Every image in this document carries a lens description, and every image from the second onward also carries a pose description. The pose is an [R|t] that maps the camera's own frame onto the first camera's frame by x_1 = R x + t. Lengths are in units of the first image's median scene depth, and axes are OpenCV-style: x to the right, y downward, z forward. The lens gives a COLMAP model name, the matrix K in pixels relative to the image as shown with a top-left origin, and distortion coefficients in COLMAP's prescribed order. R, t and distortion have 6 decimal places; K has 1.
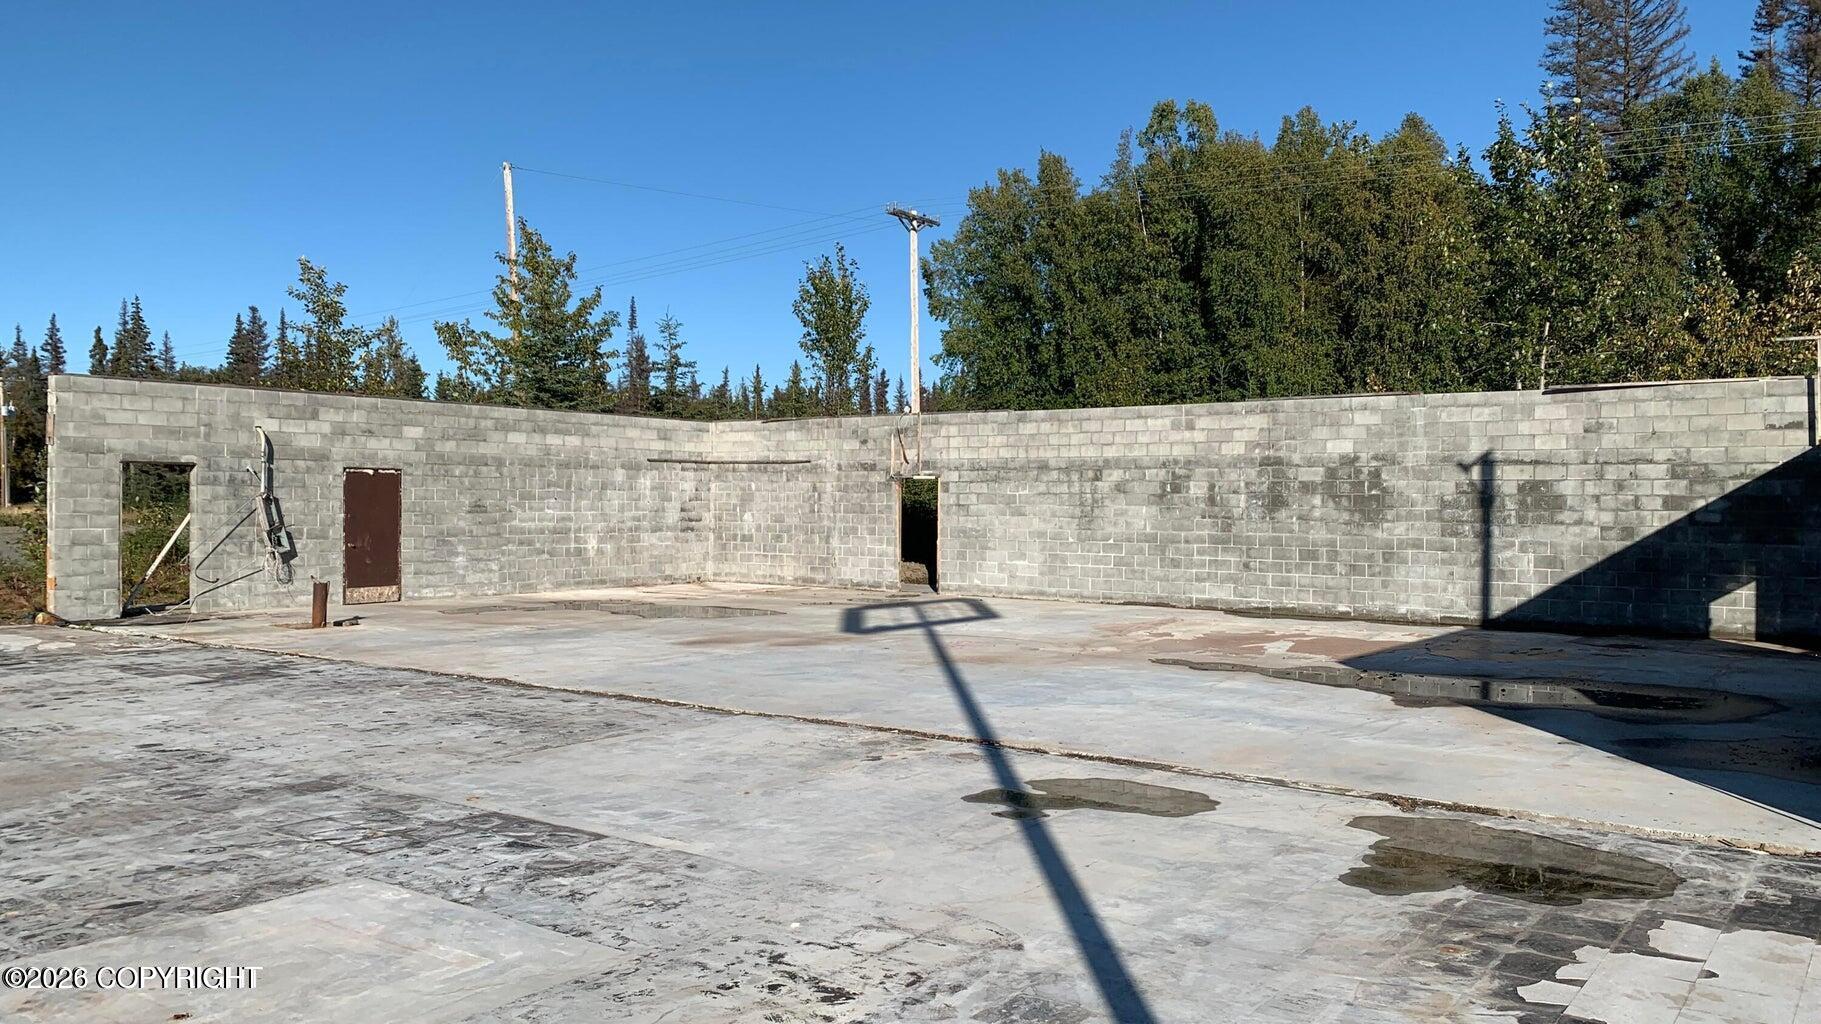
lens RADIAL K [[1387.4, 0, 910.1], [0, 1387.4, 492.8], [0, 0, 1]] dist [0.056552, -0.056815]
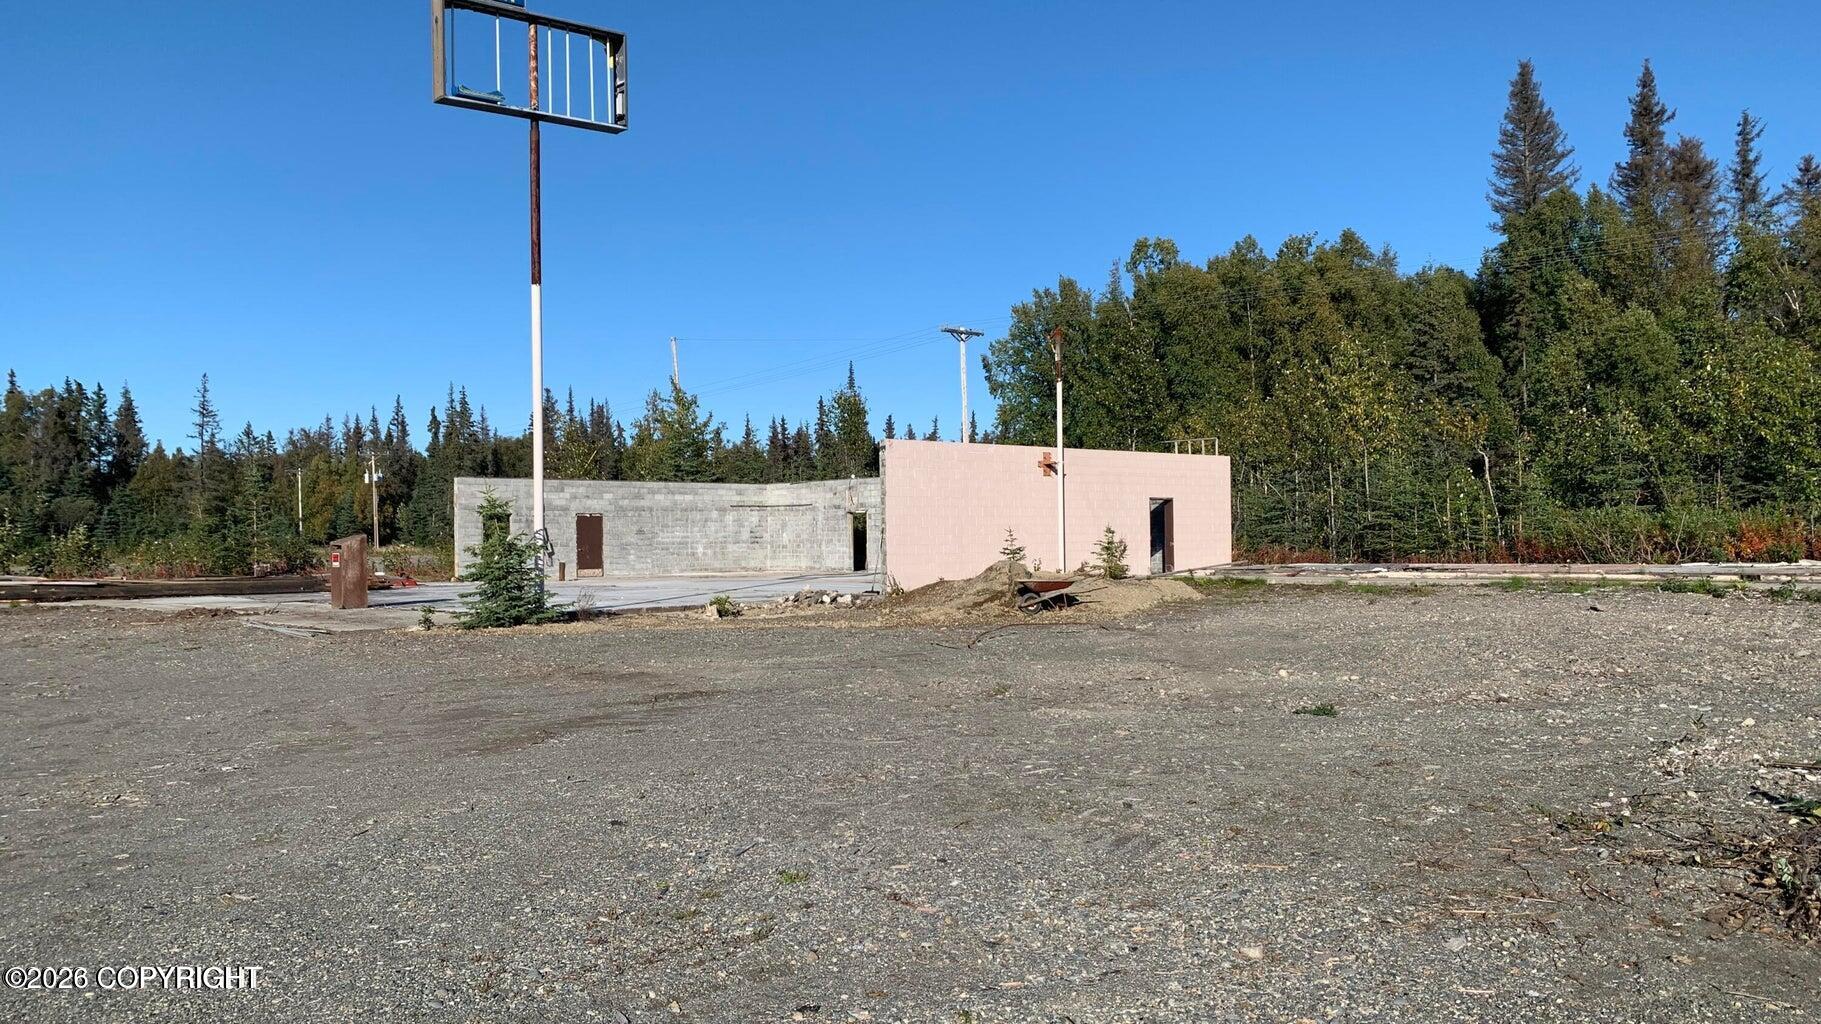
lens RADIAL K [[1387.4, 0, 891.8], [0, 1387.4, 532.1], [0, 0, 1]] dist [0.056552, -0.056815]
pose [[0.979778, -0.020557, -0.199027, 0.459232], [0.021068, 0.999778, 0.000447, 0.018054], [0.198974, -0.004631, 0.979994, -0.927728]]
